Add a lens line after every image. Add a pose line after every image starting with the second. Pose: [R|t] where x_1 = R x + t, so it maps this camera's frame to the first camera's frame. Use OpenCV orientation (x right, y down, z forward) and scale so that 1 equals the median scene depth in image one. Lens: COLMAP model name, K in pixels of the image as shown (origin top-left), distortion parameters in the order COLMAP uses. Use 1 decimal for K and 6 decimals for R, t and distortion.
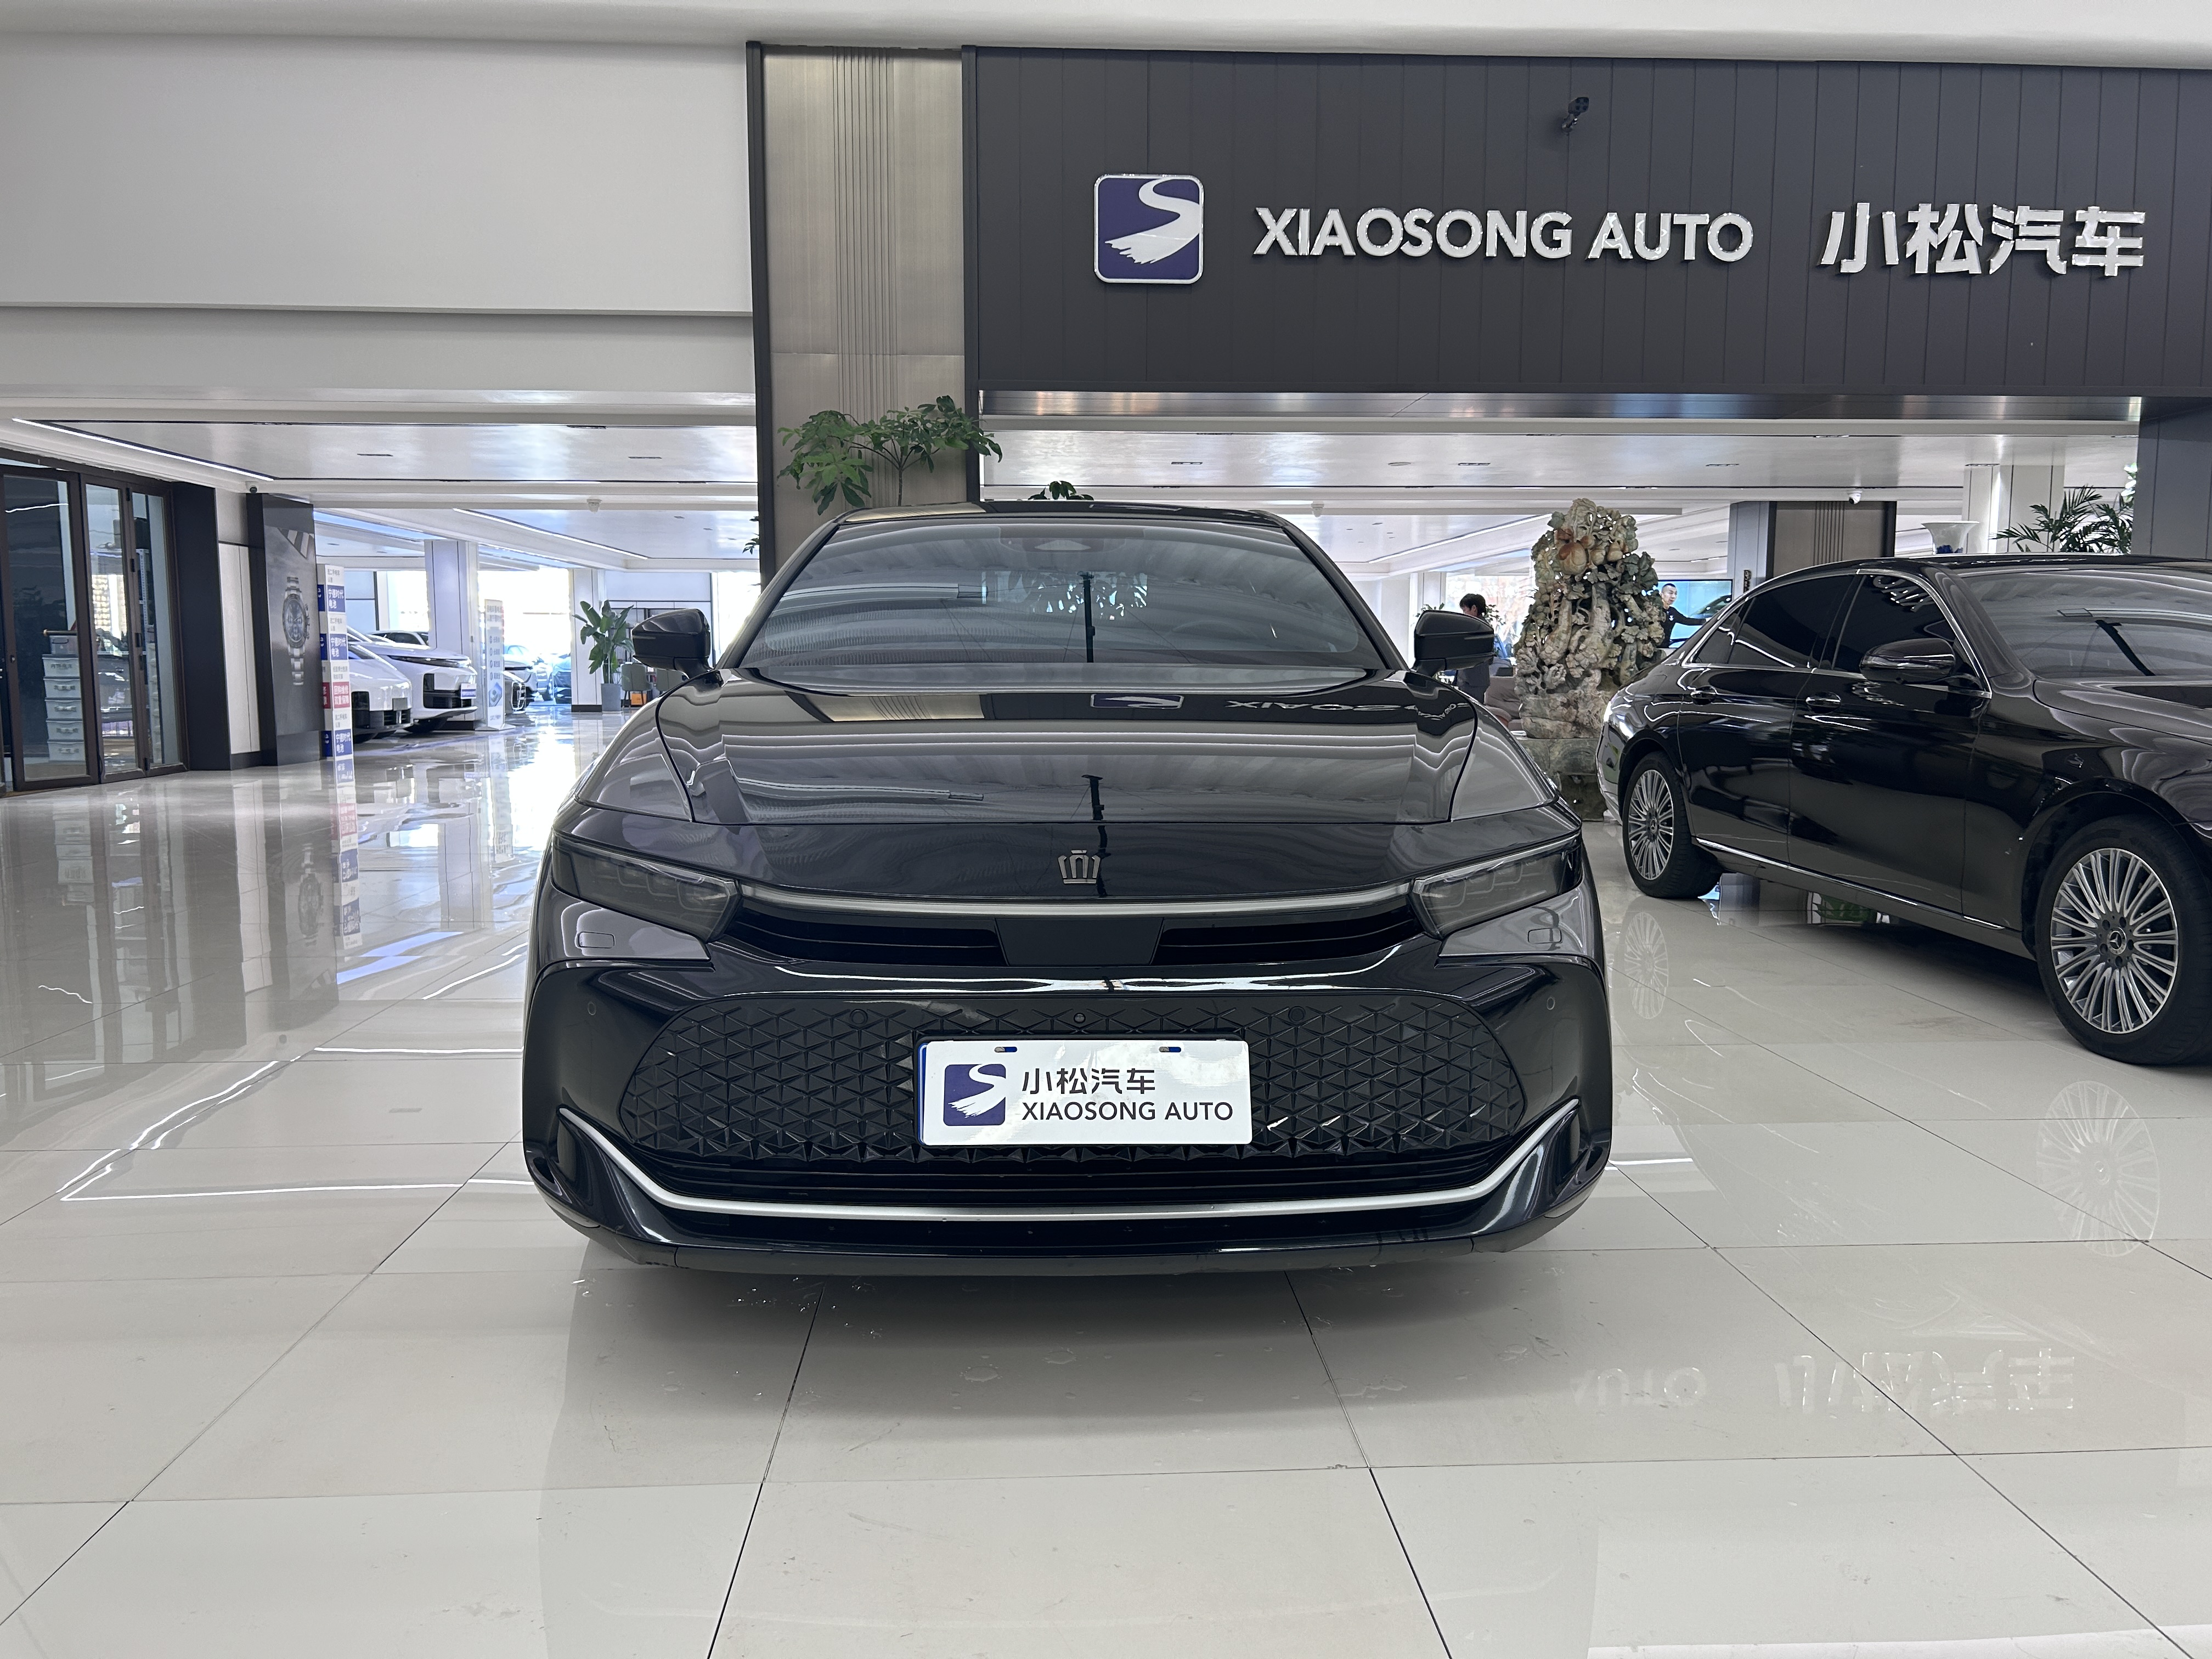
lens RADIAL K [[1673.9, 0, 1229.9], [0, 1673.9, 838.4], [0, 0, 1]] dist [0.048411, -0.053420]
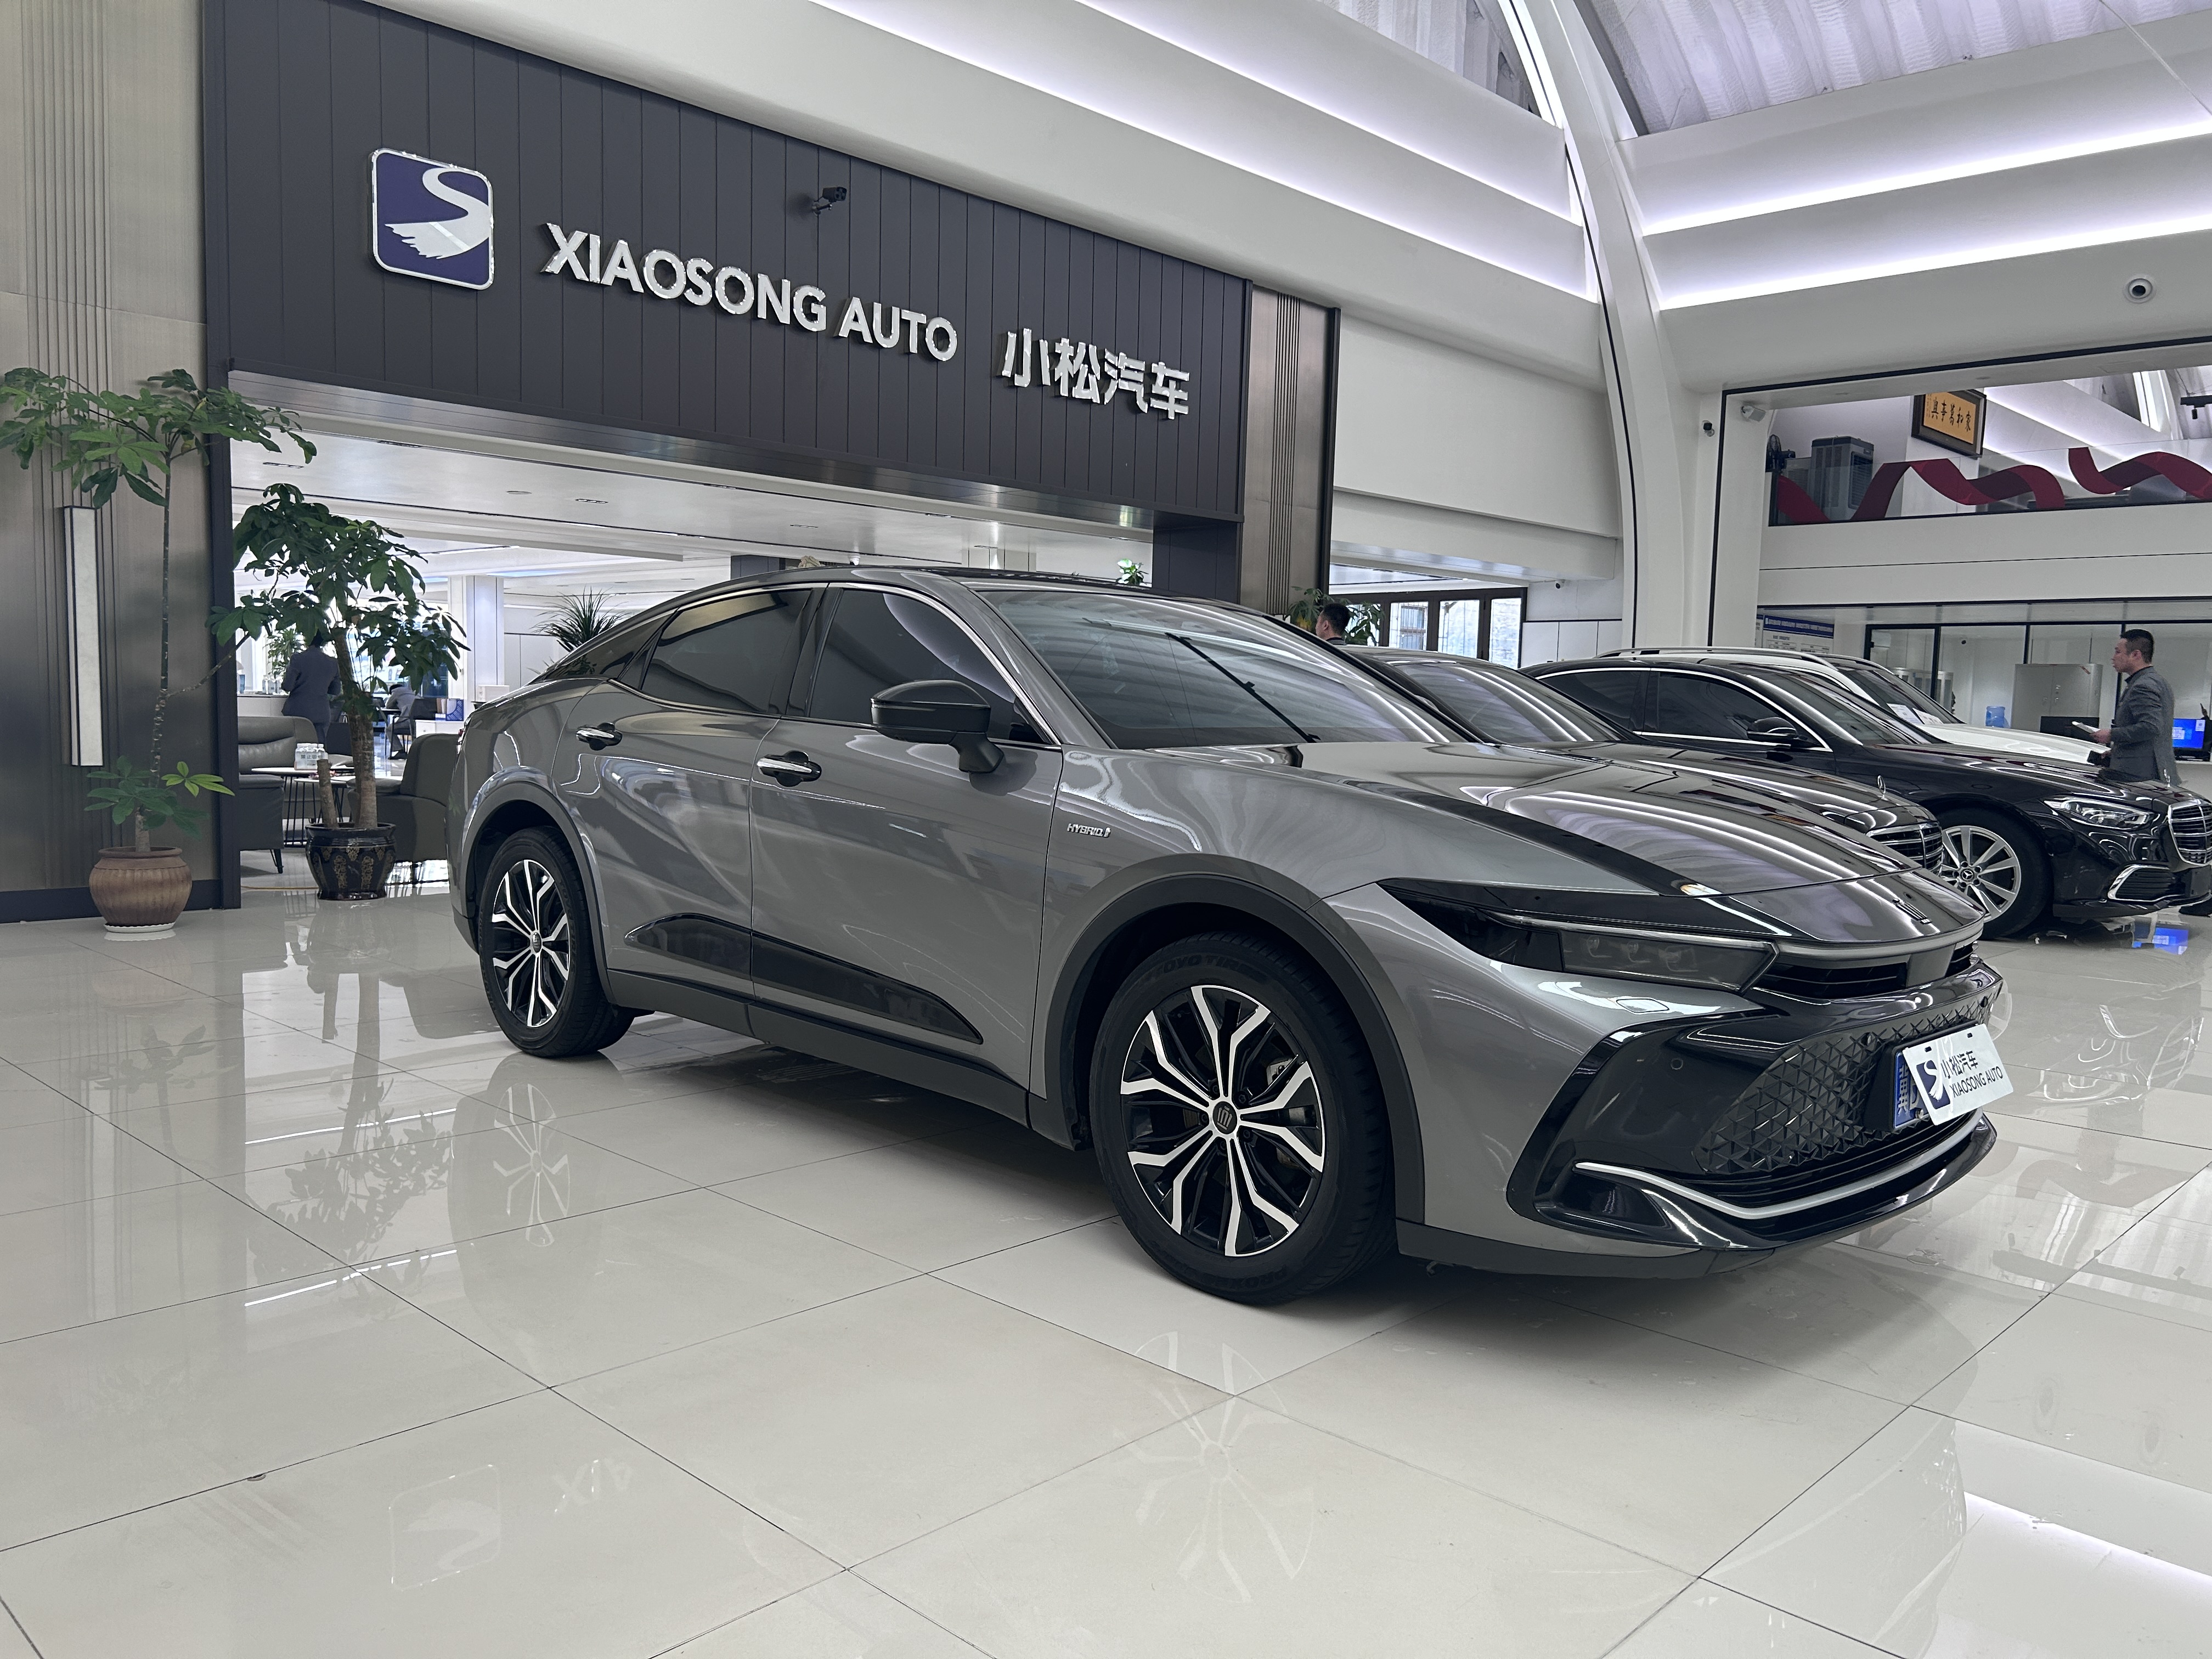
lens RADIAL K [[1673.9, 0, 1111.3], [0, 1673.9, 827.8], [0, 0, 1]] dist [0.048411, -0.053420]
pose [[0.733735, -0.031475, 0.678706, -0.394800], [0.046541, 0.998908, -0.003990, -0.020518], [-0.677840, 0.034516, 0.734399, 0.110220]]
